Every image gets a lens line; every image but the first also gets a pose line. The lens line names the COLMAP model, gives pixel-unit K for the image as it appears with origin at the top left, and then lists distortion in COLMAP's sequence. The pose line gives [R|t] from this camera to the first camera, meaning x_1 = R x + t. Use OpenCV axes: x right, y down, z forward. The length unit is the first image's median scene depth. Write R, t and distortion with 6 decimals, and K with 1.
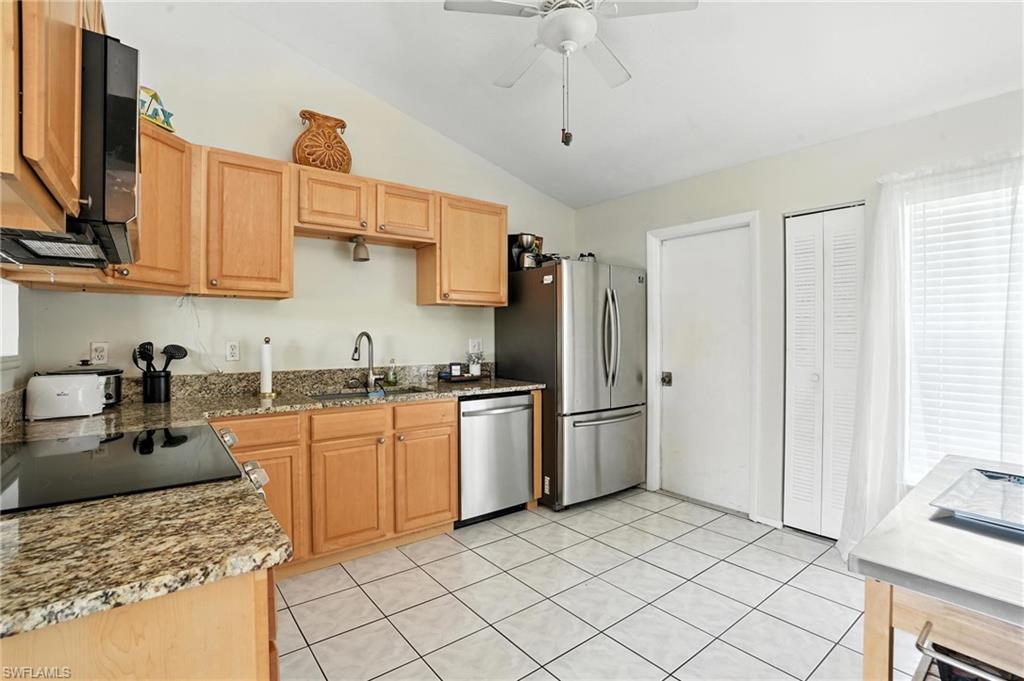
lens RADIAL K [[482.5, 0, 517.2], [0, 482.5, 347.0], [0, 0, 1]] dist [-0.043317, 0.009893]
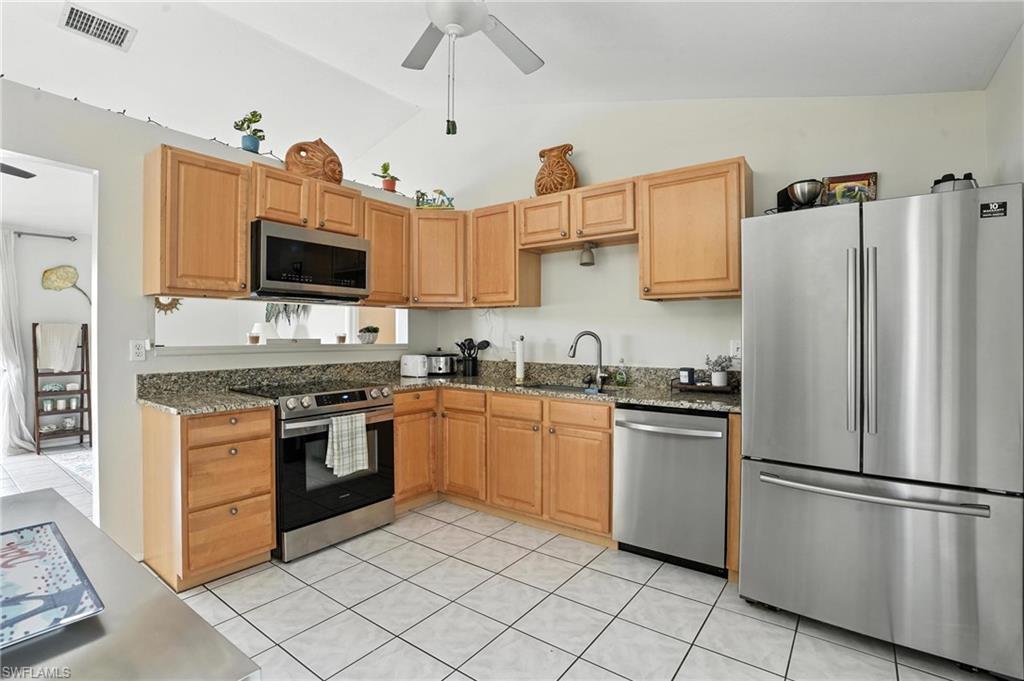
lens RADIAL K [[482.5, 0, 506.2], [0, 482.5, 346.5], [0, 0, 1]] dist [-0.043317, 0.009893]
pose [[0.253855, 0.024951, -0.966920, 0.709554], [-0.024578, 0.999511, 0.019340, -0.014938], [0.966930, 0.018856, 0.254344, 0.583003]]
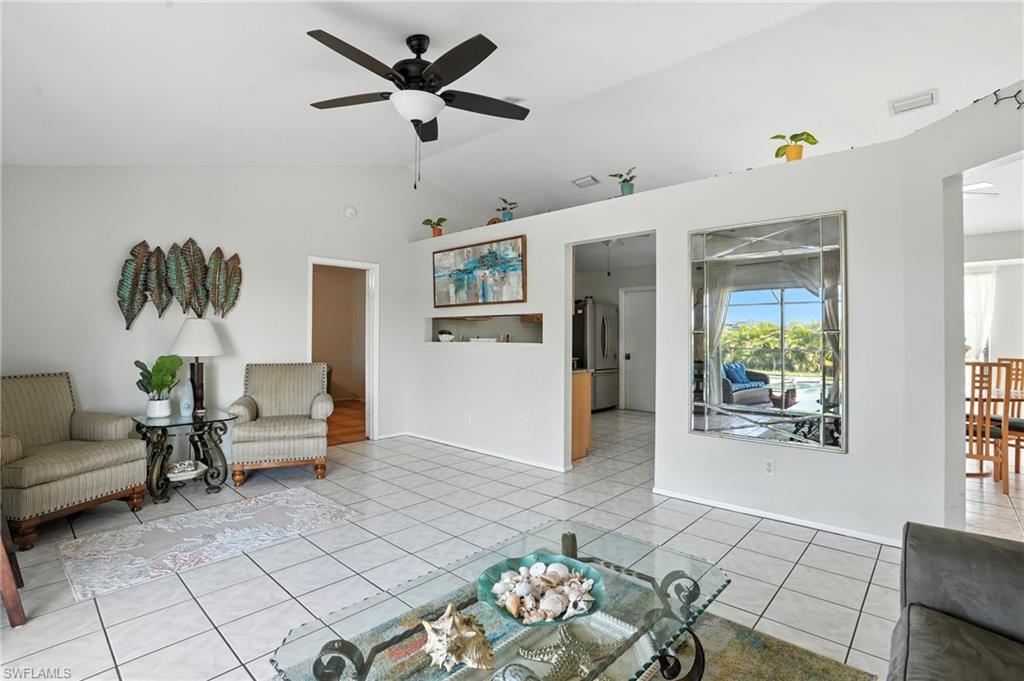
lens RADIAL K [[482.5, 0, 517.2], [0, 482.5, 337.7], [0, 0, 1]] dist [-0.043317, 0.009893]
pose [[0.991776, 0.003653, 0.127936, -0.514522], [-0.001240, 0.999820, -0.018937, 0.026224], [-0.127982, 0.018623, 0.991602, -1.212851]]
